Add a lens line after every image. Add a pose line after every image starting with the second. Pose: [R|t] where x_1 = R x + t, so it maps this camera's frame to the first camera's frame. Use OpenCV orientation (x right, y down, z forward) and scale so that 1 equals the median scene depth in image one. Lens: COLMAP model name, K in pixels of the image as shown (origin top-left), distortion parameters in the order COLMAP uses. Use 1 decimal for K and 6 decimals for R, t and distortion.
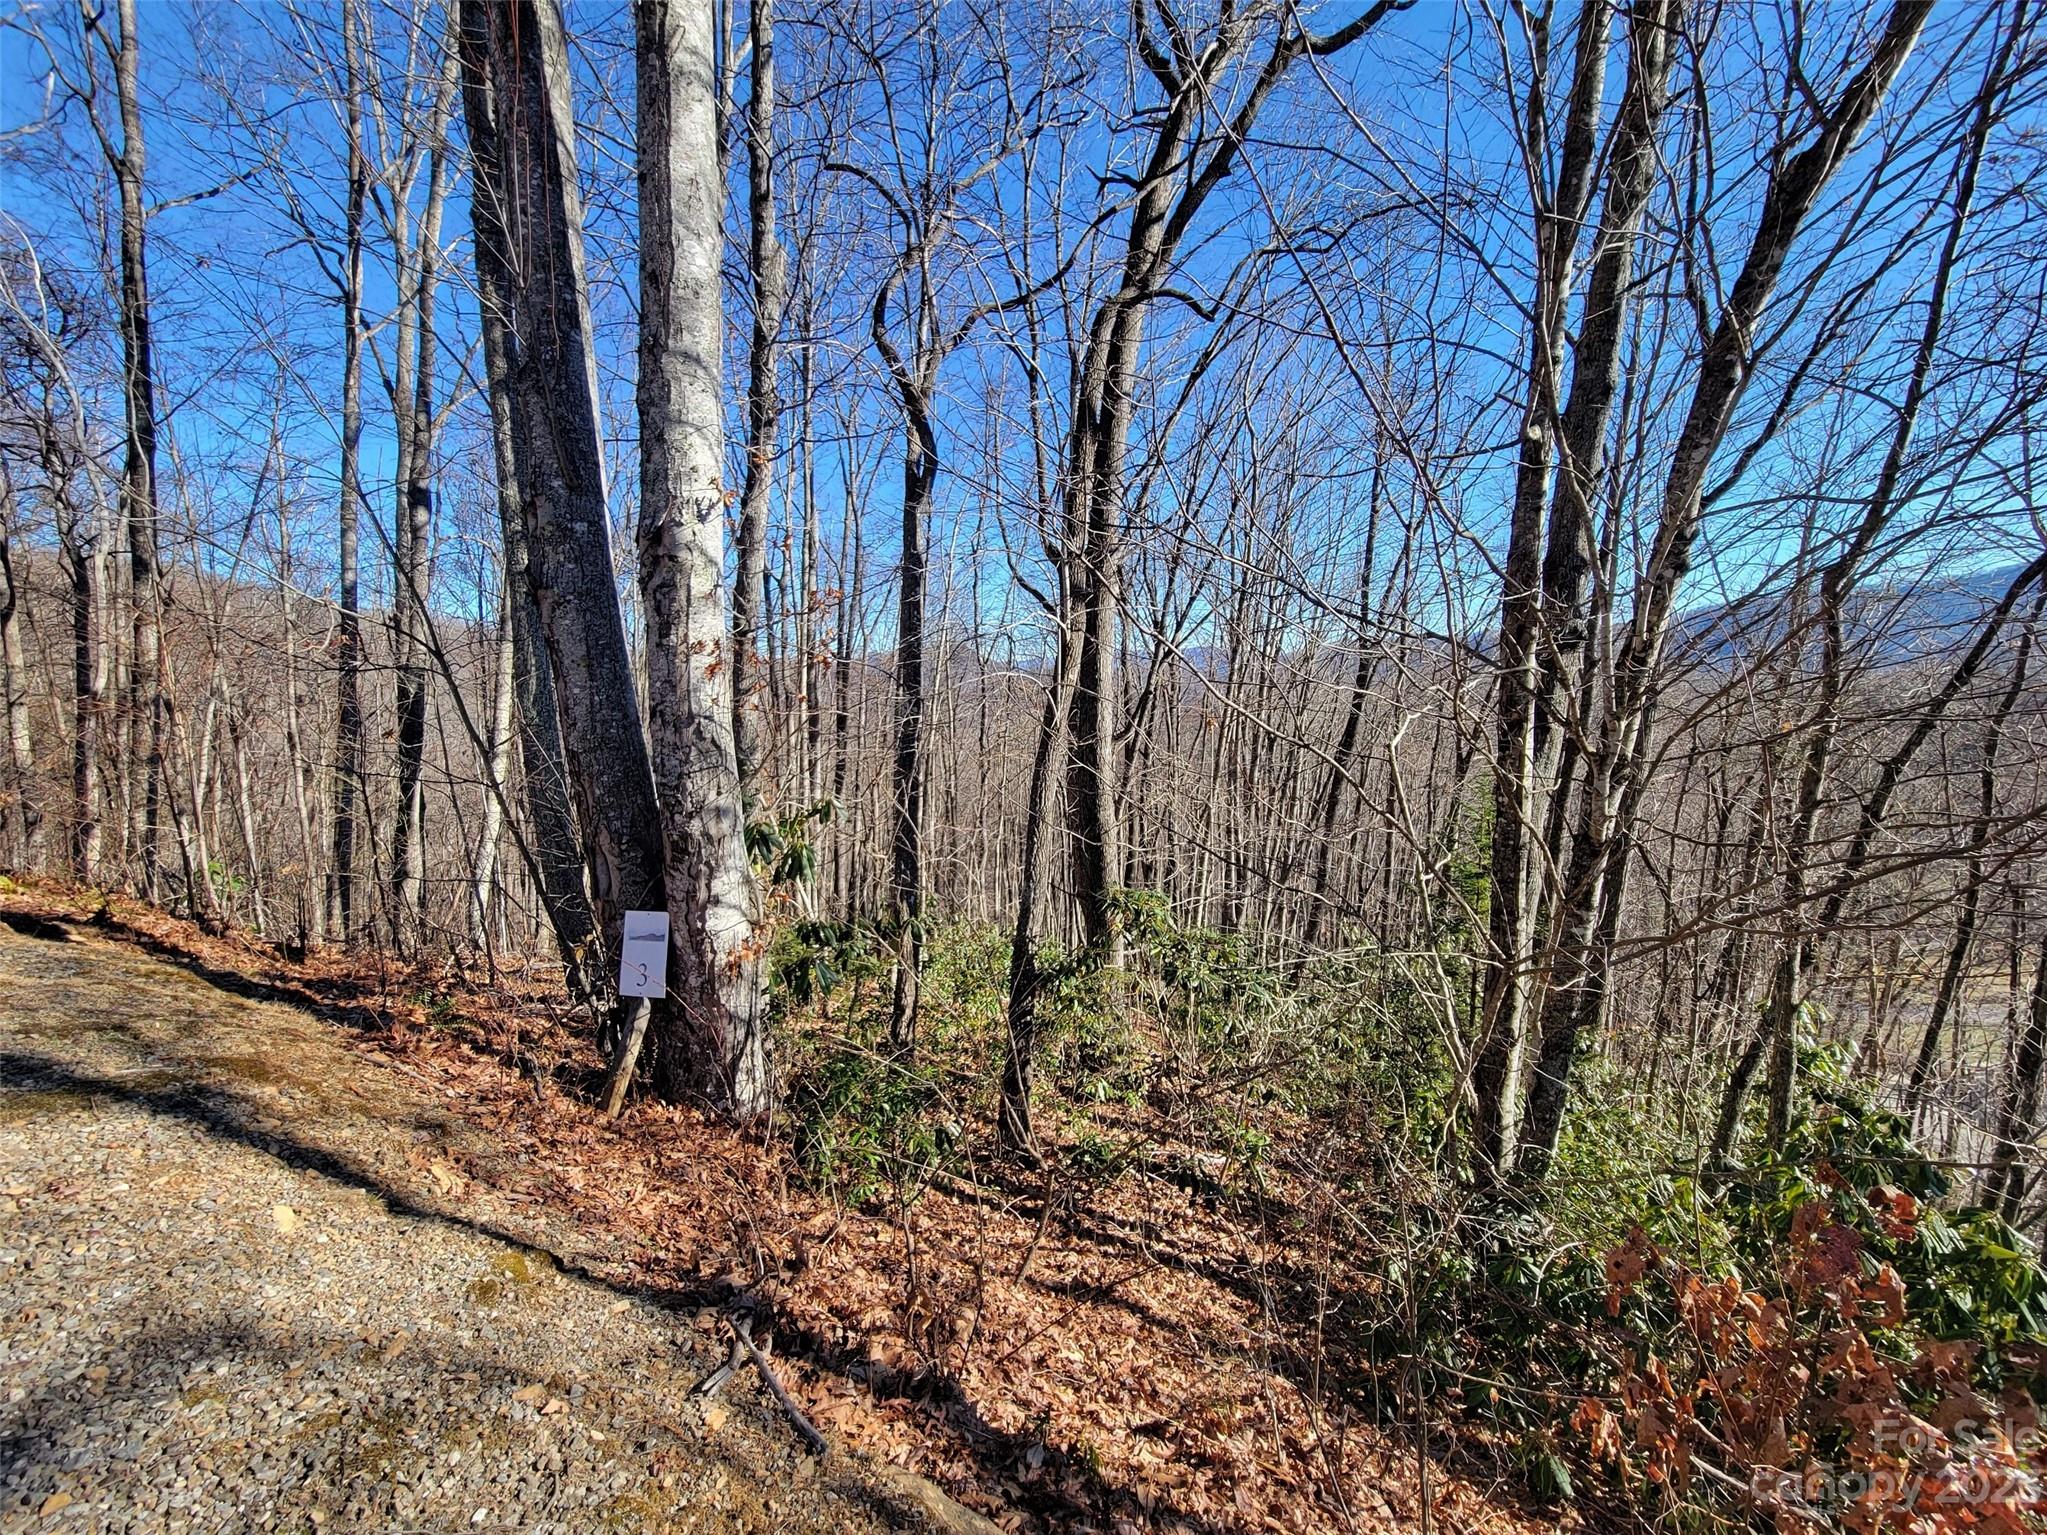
lens RADIAL K [[832.7, 0, 1024.1], [0, 832.7, 763.7], [0, 0, 1]] dist [-0.002238, 0.000174]
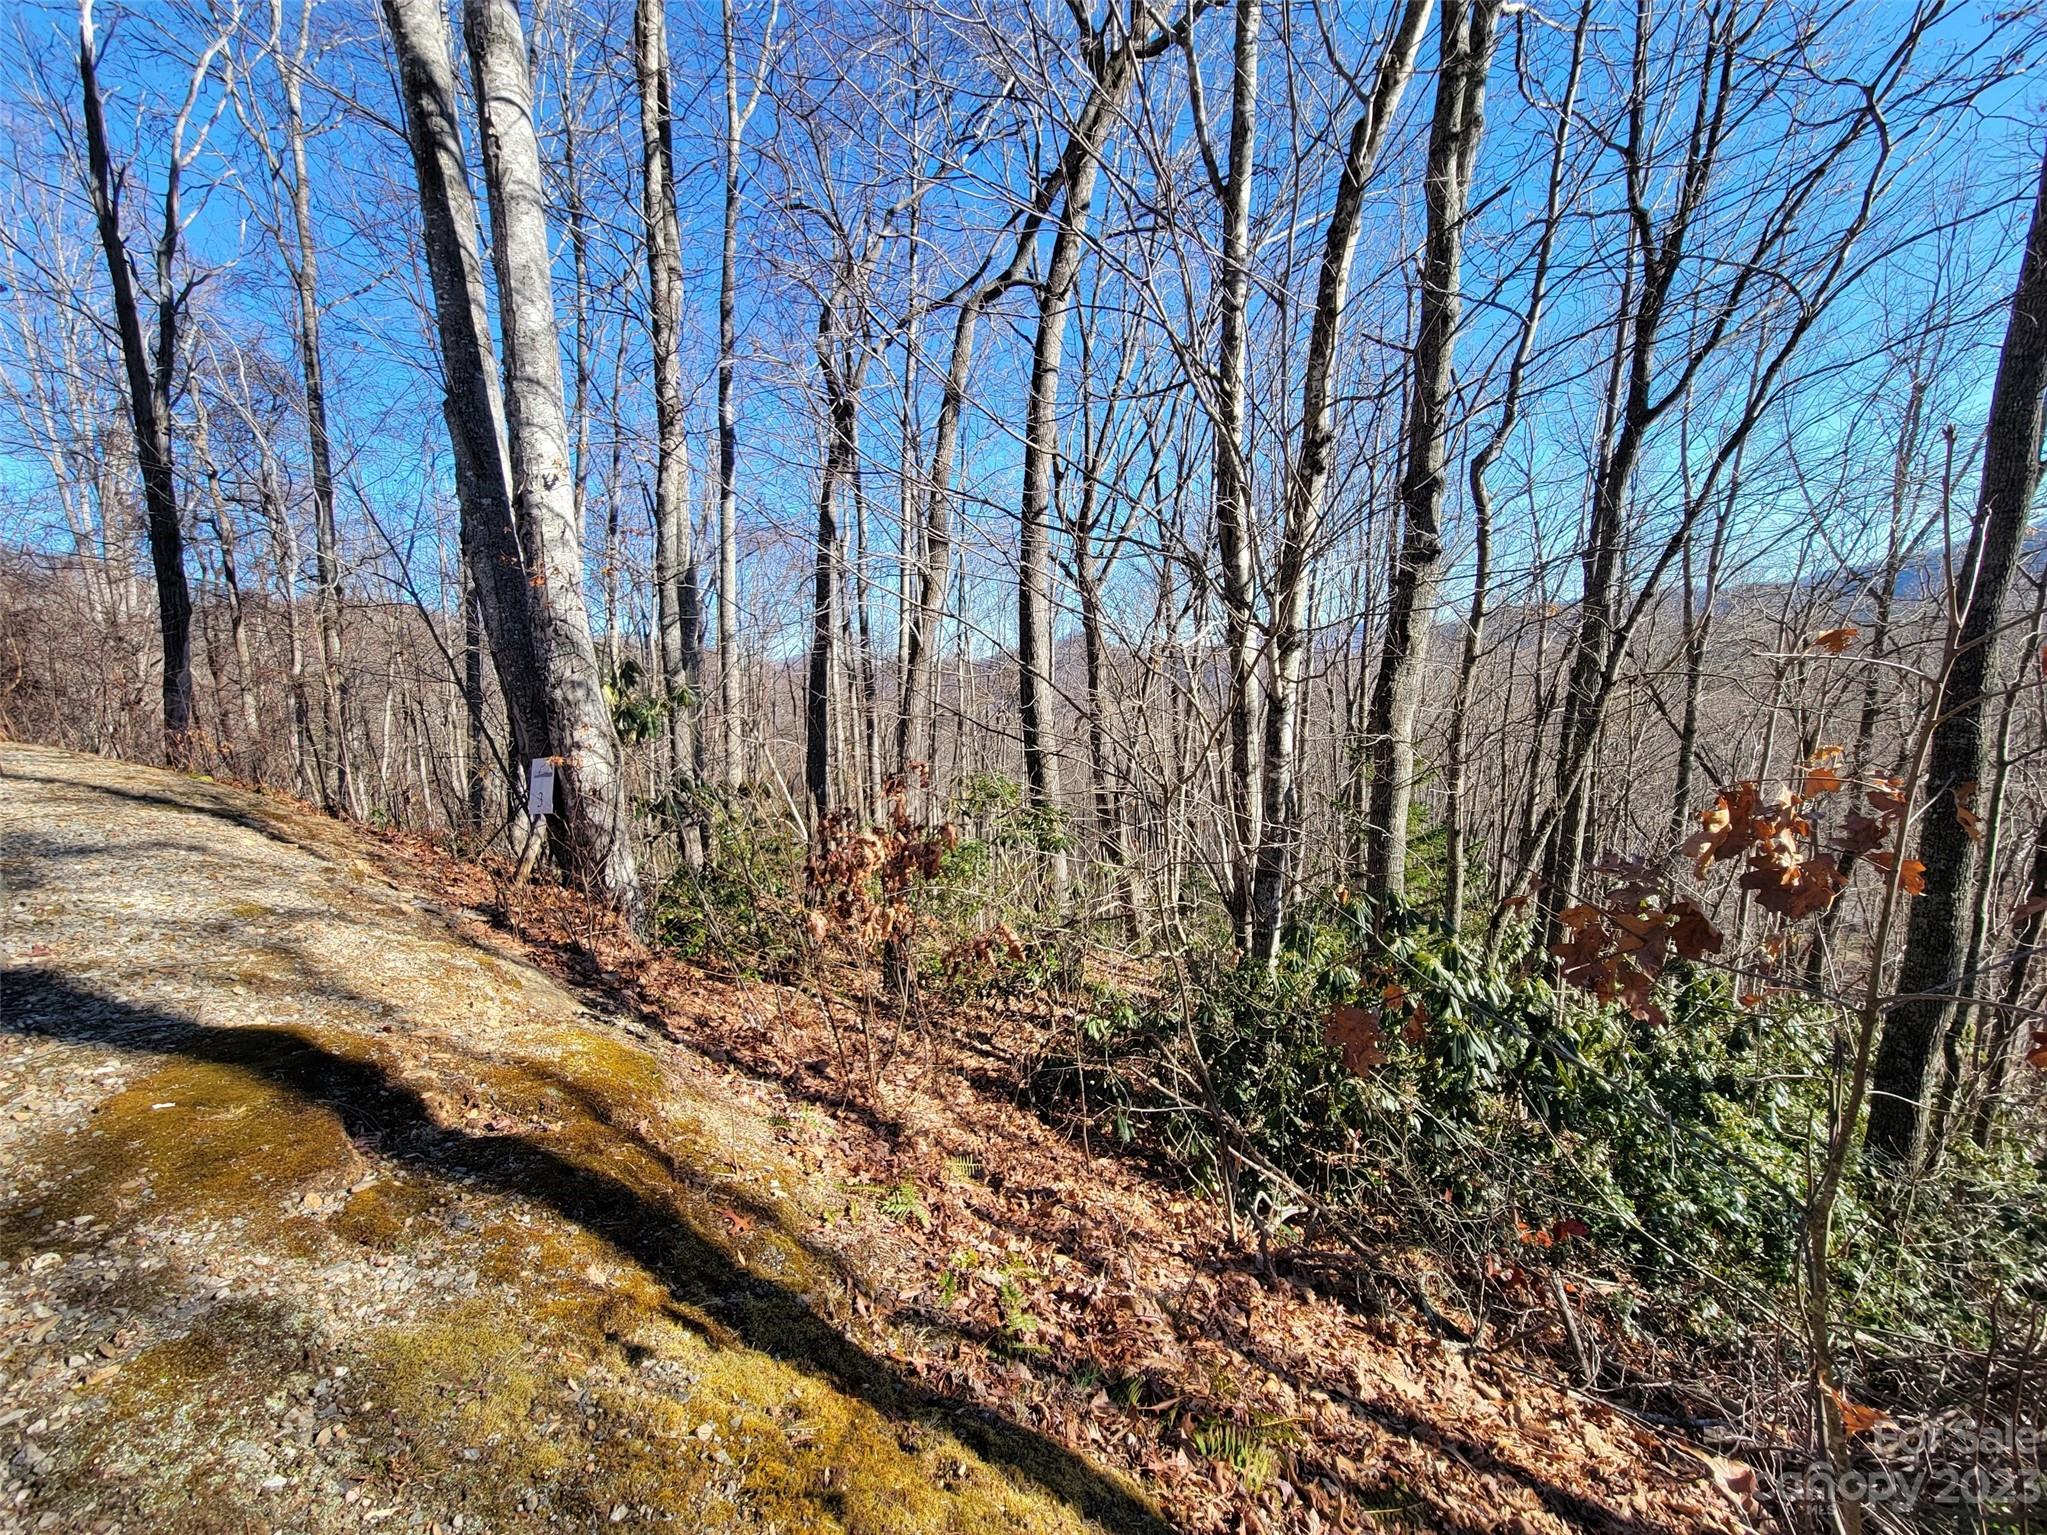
lens RADIAL K [[832.7, 0, 1024.1], [0, 832.7, 763.7], [0, 0, 1]] dist [-0.002238, 0.000174]
pose [[0.986139, -0.031130, -0.162977, 0.450038], [0.032775, 0.999435, 0.007409, 0.145197], [0.162654, -0.012648, 0.986602, -0.231670]]
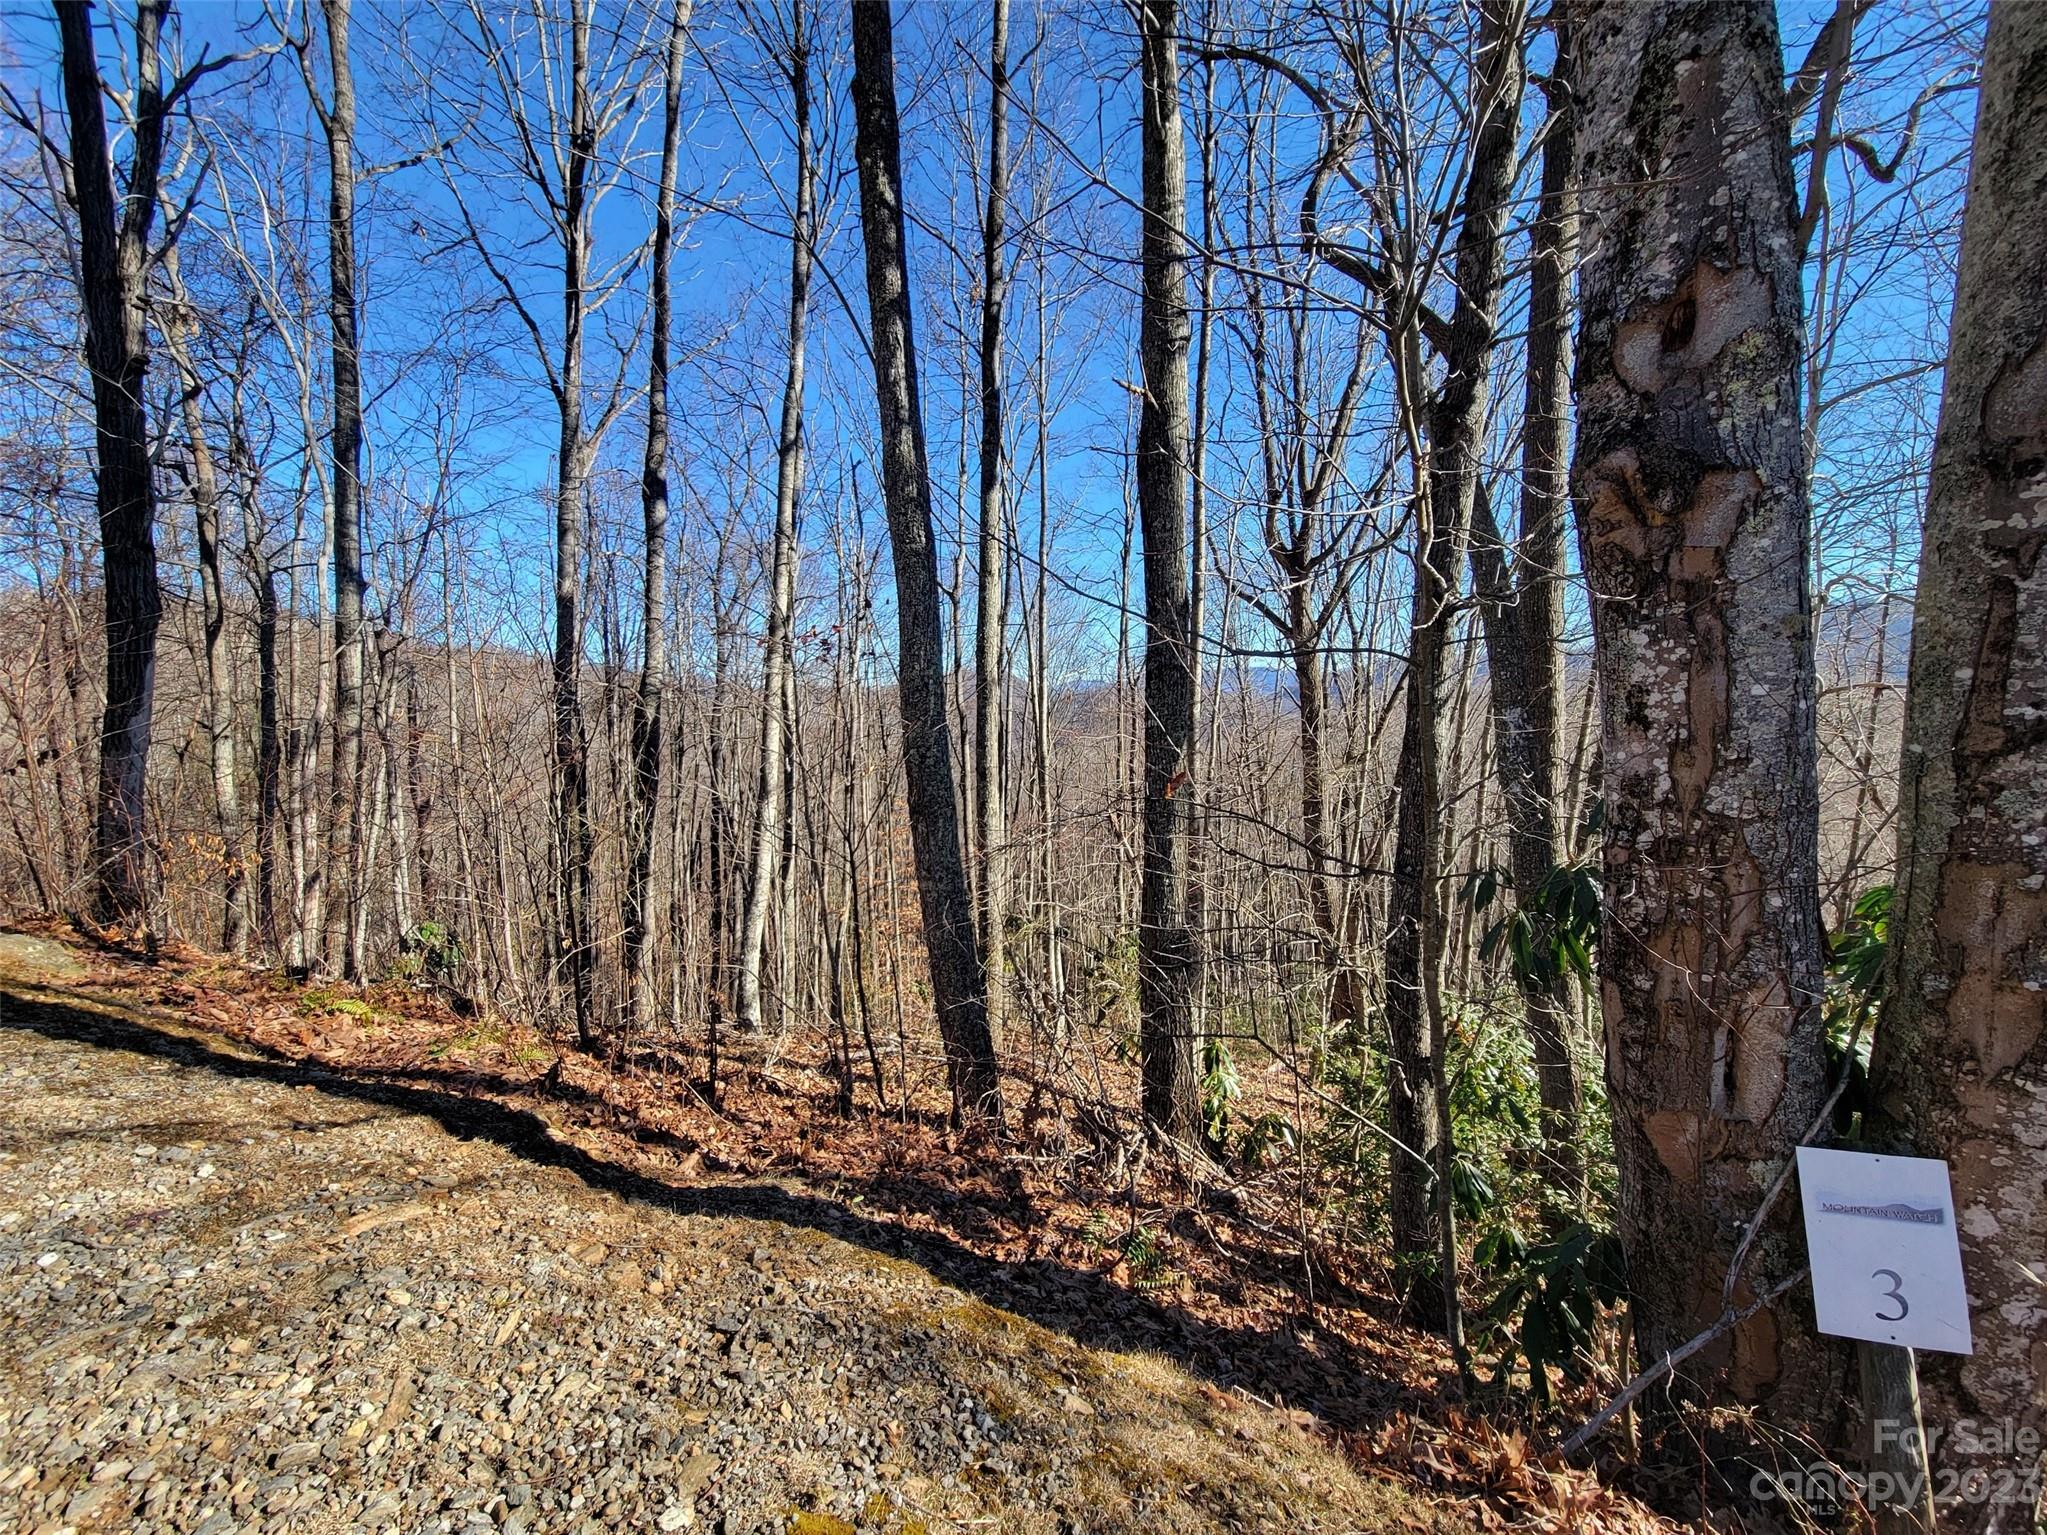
lens RADIAL K [[823.1, 0, 1028.2], [0, 823.1, 766.2], [0, 0, 1]] dist [-0.007694, -0.000180]
pose [[0.999050, -0.013538, -0.041432, -0.636421], [0.012690, 0.999706, -0.020684, -0.027802], [0.041700, 0.020139, 0.998927, 0.360405]]
